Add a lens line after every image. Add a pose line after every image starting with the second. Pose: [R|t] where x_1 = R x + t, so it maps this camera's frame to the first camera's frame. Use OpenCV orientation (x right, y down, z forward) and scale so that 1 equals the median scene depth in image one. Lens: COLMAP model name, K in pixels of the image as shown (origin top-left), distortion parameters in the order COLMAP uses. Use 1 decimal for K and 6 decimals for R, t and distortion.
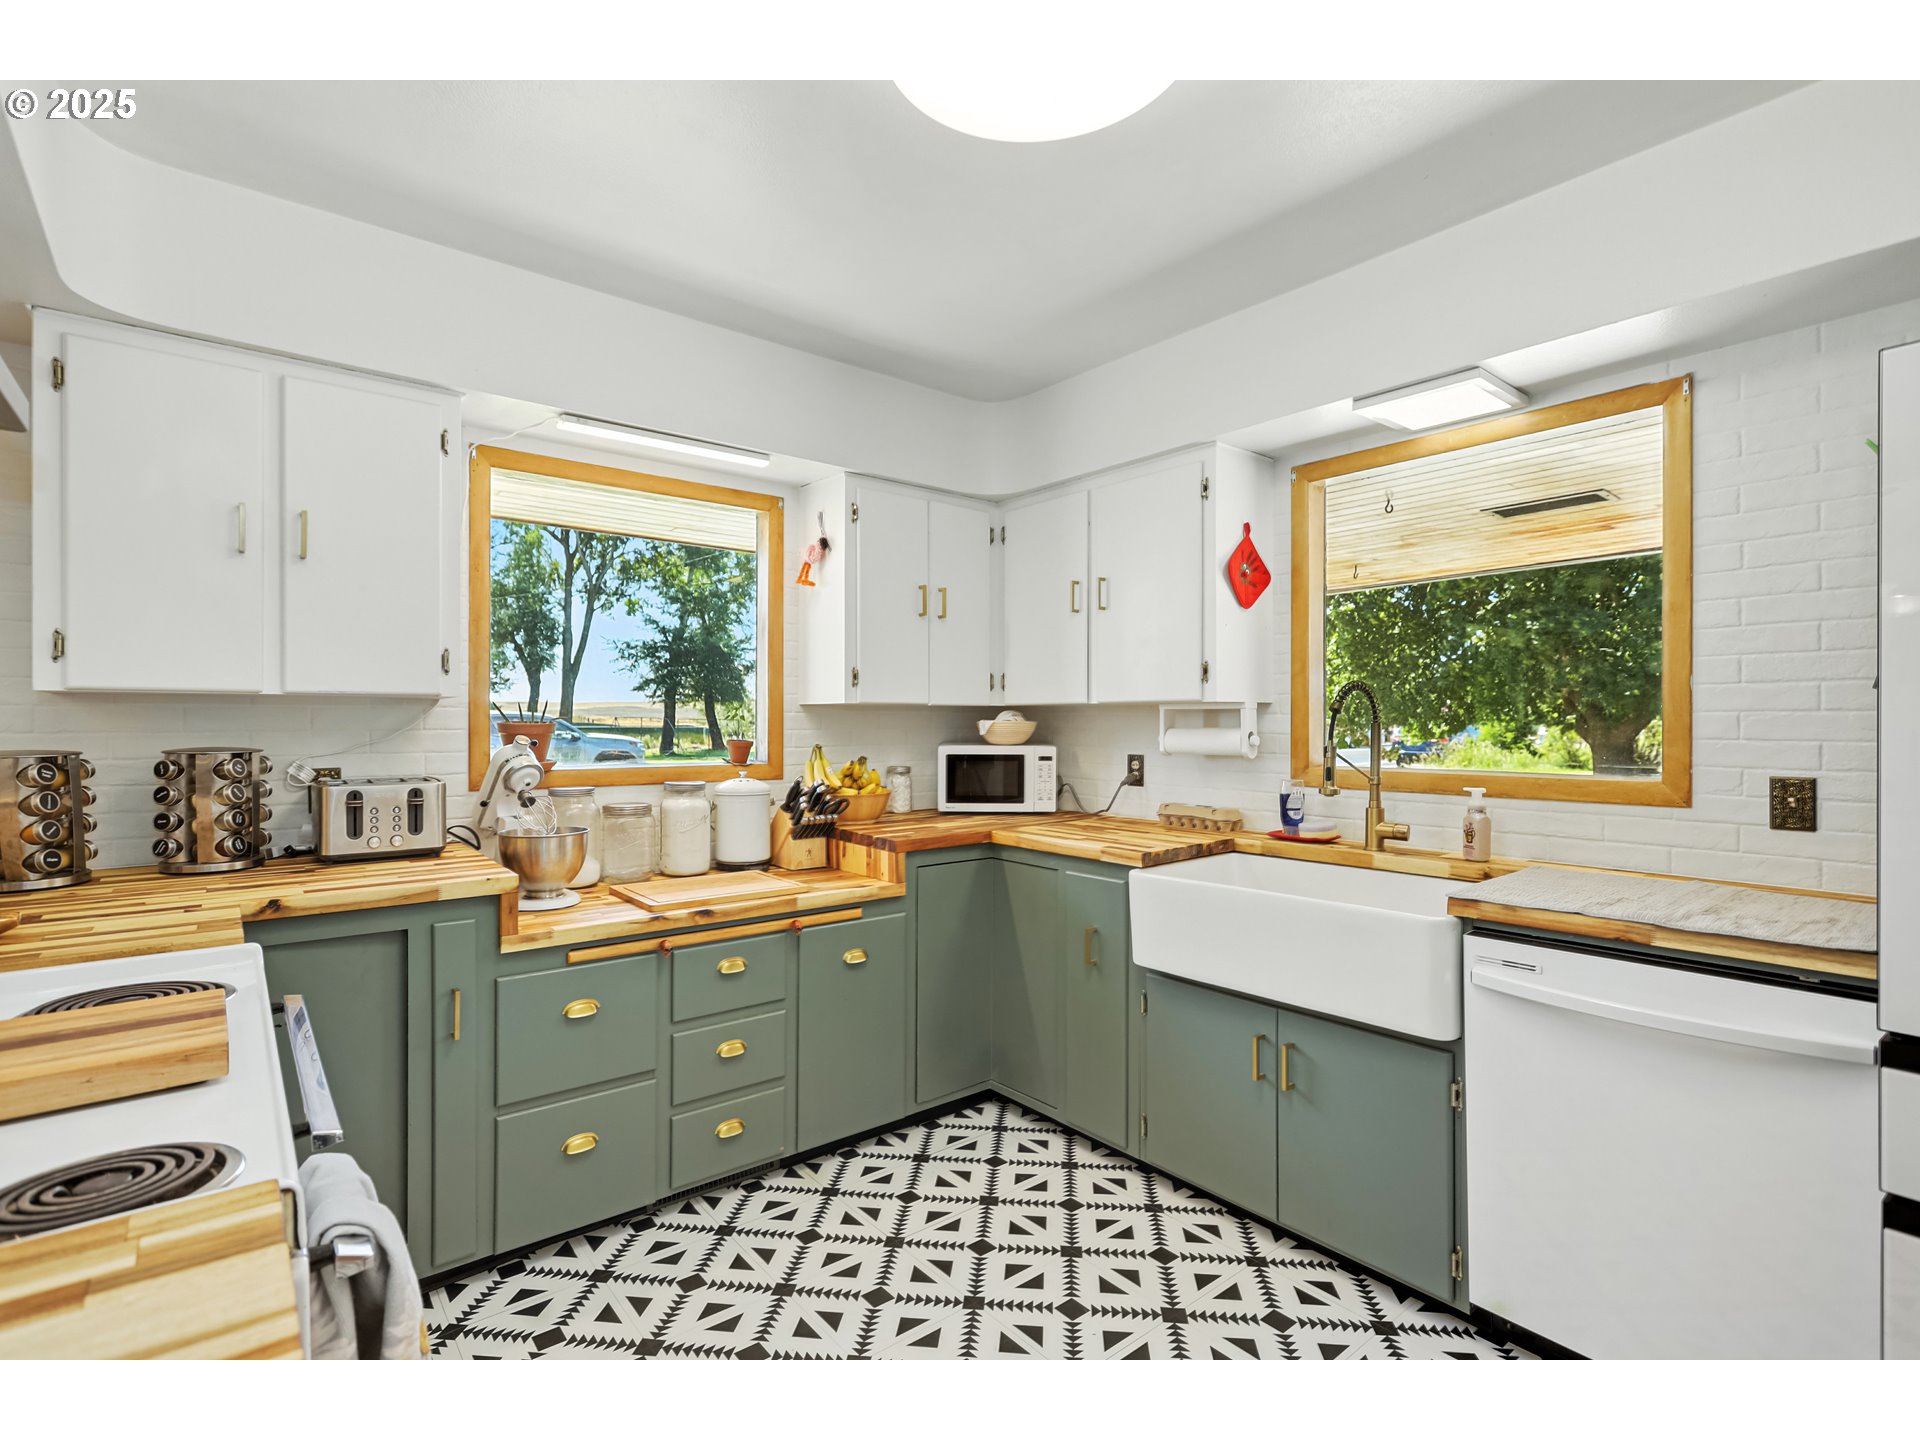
lens RADIAL K [[921.7, 0, 957.8], [0, 921.7, 722.6], [0, 0, 1]] dist [0.004864, 0.000374]
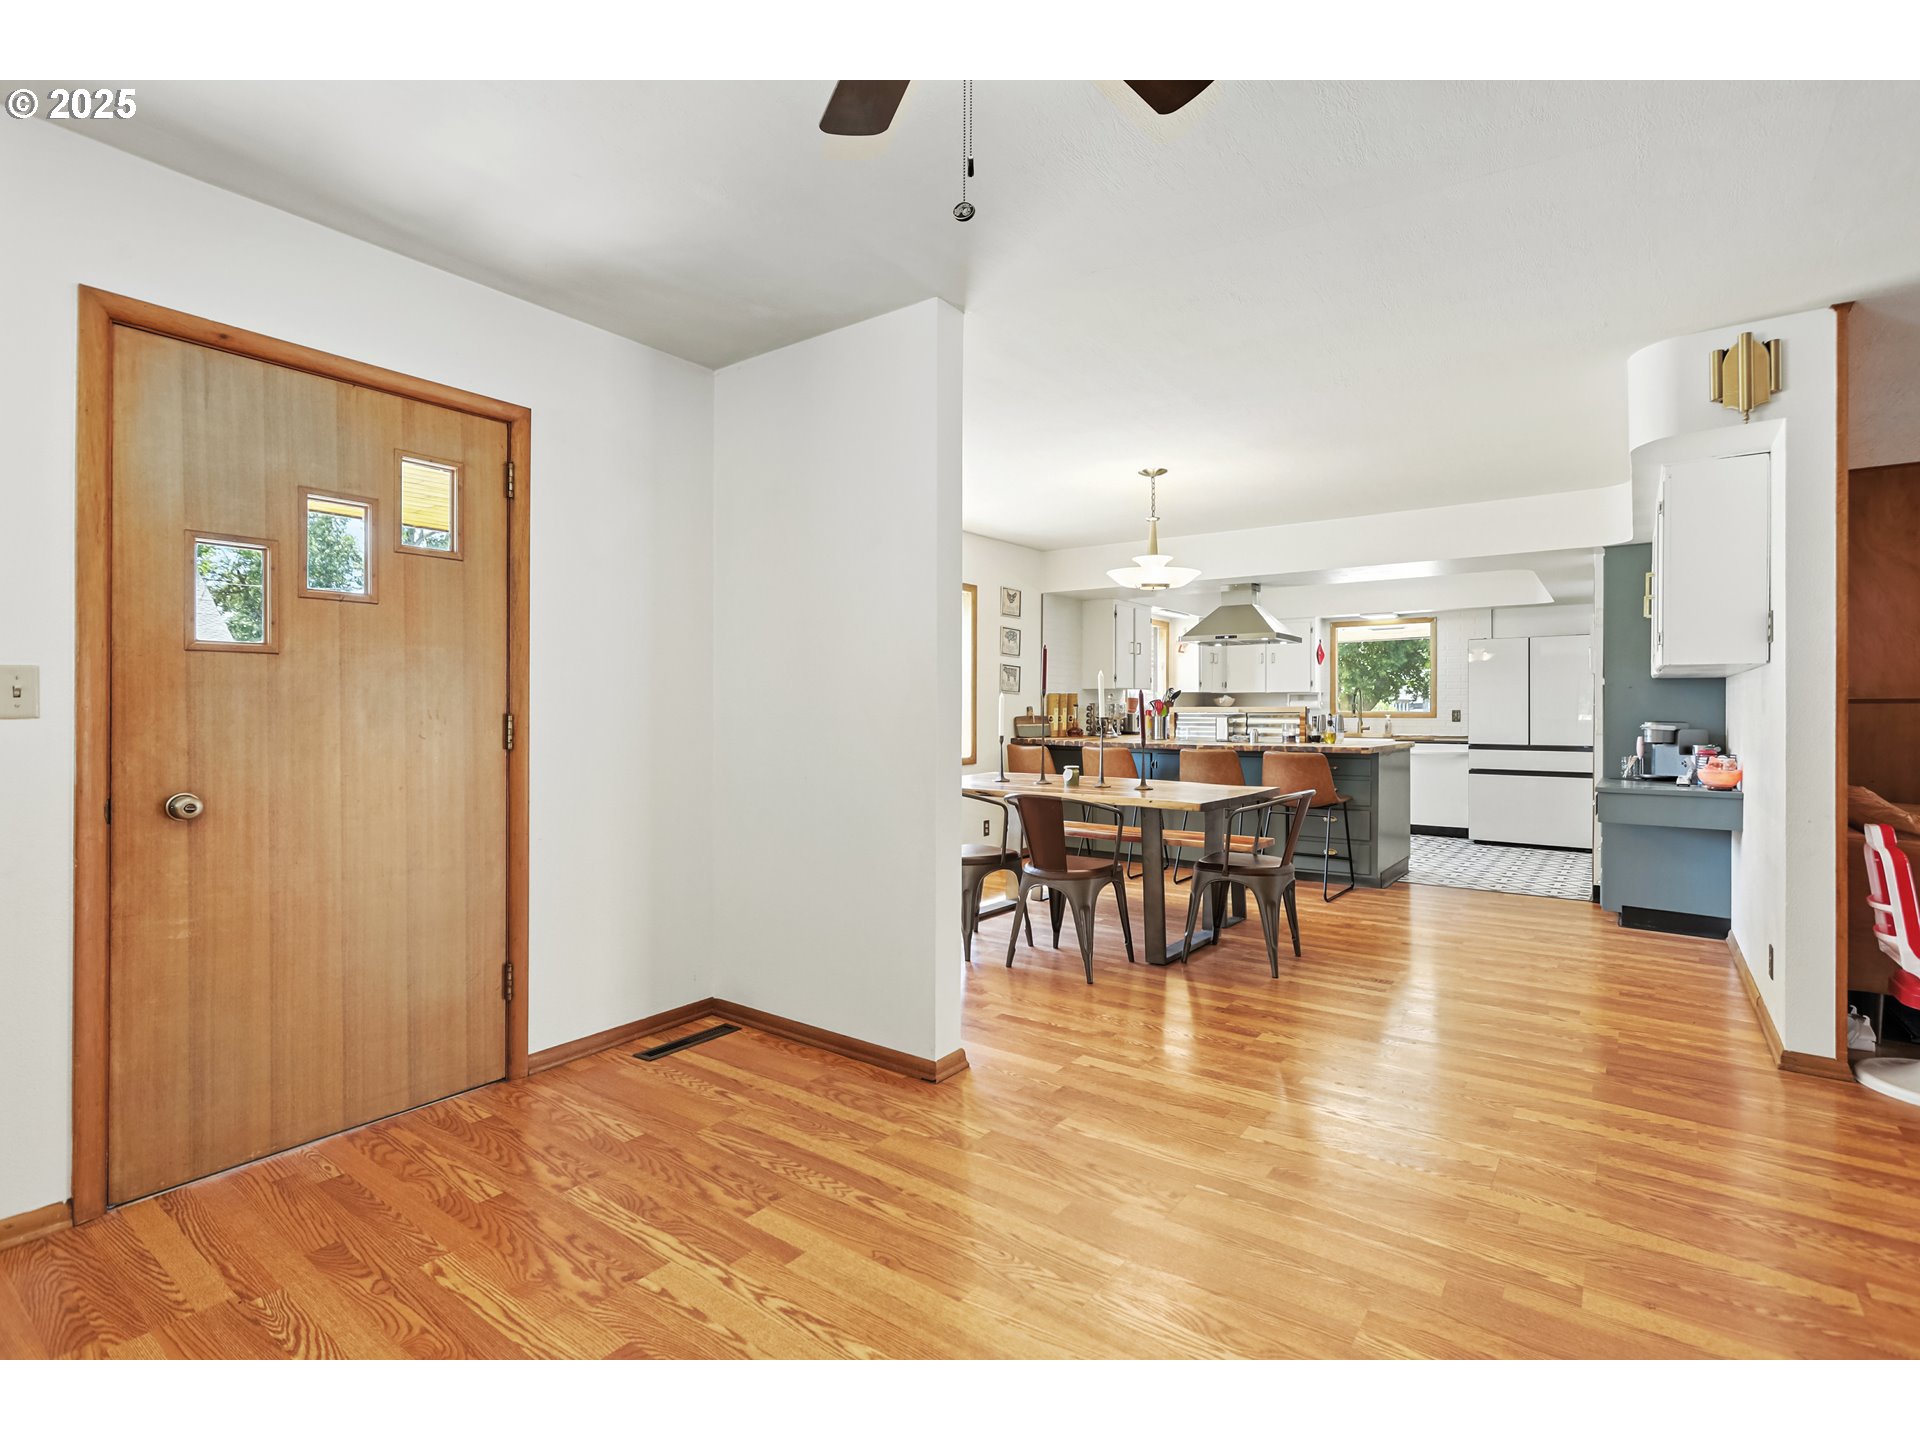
lens RADIAL K [[921.7, 0, 953.5], [0, 921.7, 708.7], [0, 0, 1]] dist [0.004864, 0.000374]
pose [[0.971602, 0.004757, 0.236573, -2.038925], [-0.005230, 0.999985, 0.001371, 0.043958], [-0.236563, -0.002570, 0.971613, -2.240282]]
